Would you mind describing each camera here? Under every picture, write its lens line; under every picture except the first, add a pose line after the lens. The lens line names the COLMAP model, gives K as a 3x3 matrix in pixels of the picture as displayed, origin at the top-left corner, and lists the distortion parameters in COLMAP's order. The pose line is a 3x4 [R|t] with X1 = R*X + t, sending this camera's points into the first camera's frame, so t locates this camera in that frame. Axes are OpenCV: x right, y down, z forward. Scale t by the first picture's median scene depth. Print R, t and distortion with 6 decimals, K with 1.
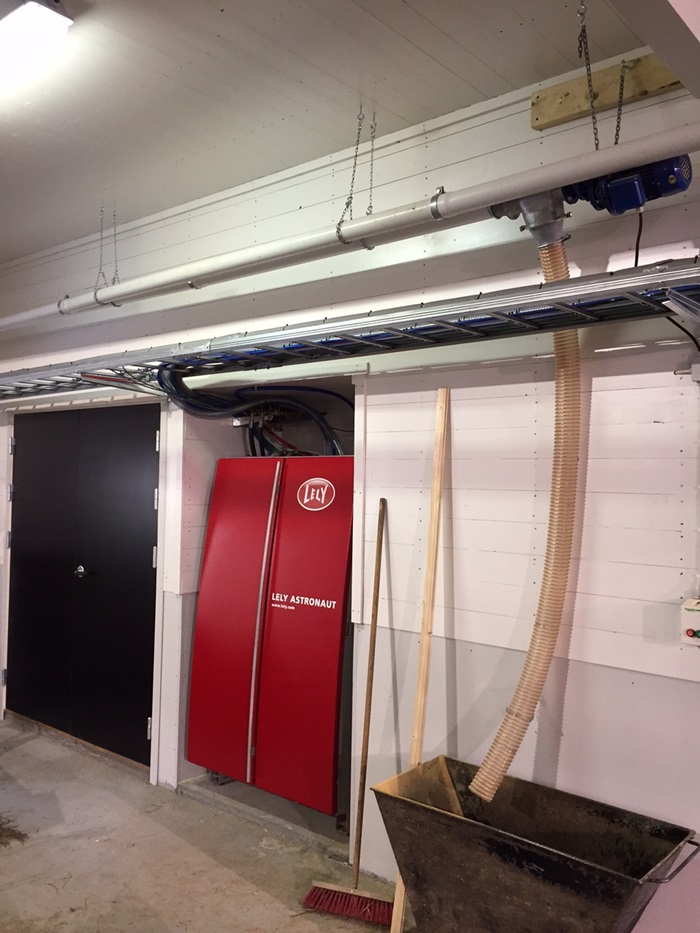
lens RADIAL K [[796.8, 0, 347.7], [0, 796.8, 464.7], [0, 0, 1]] dist [0.086202, -0.113196]
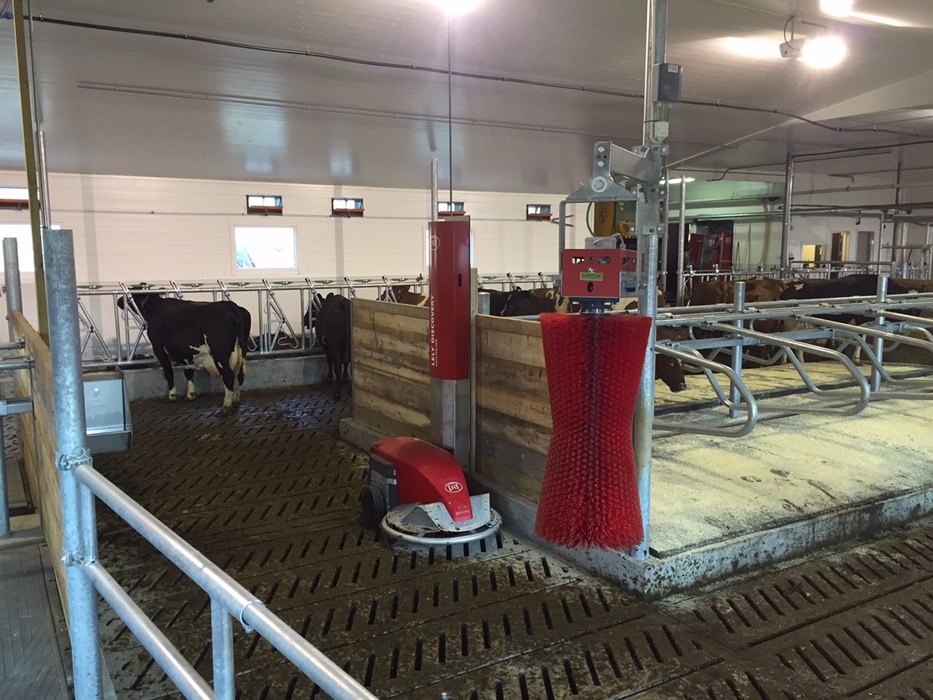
lens RADIAL K [[796.8, 0, 468.9], [0, 796.8, 350.9], [0, 0, 1]] dist [0.086202, -0.113196]
pose [[0.953302, 0.024183, -0.301050, -0.039494], [0.019031, 0.989999, 0.139787, -0.023571], [0.301420, -0.138988, 0.943307, -4.713189]]
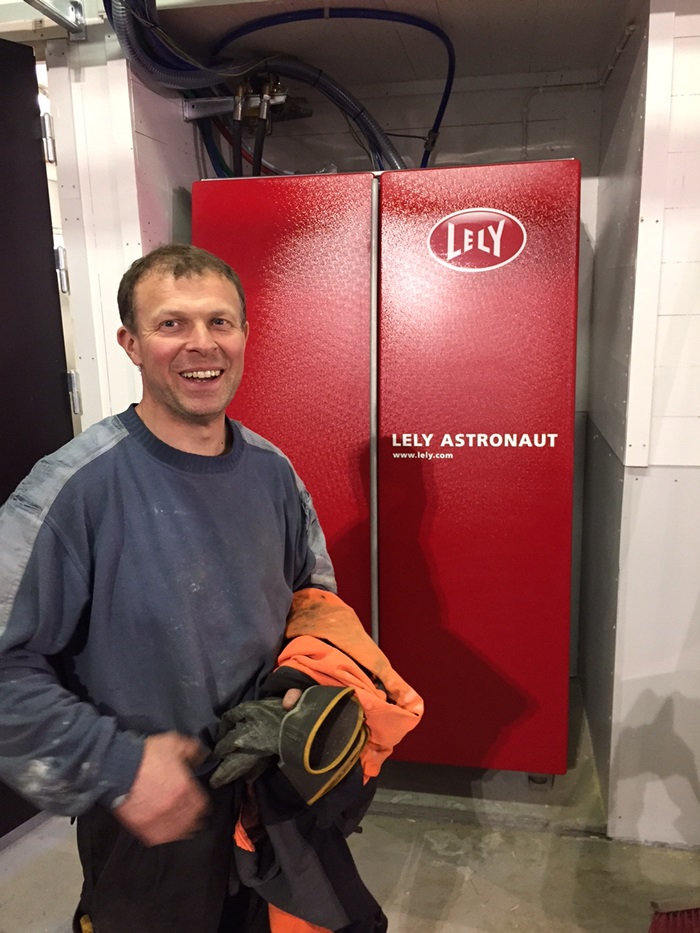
lens RADIAL K [[796.8, 0, 347.7], [0, 796.8, 464.7], [0, 0, 1]] dist [0.086202, -0.113196]
pose [[0.866041, -0.143726, 0.478869, -0.392154], [0.028550, 0.970444, 0.239632, 0.051970], [-0.499157, -0.193860, 0.844548, 0.570626]]
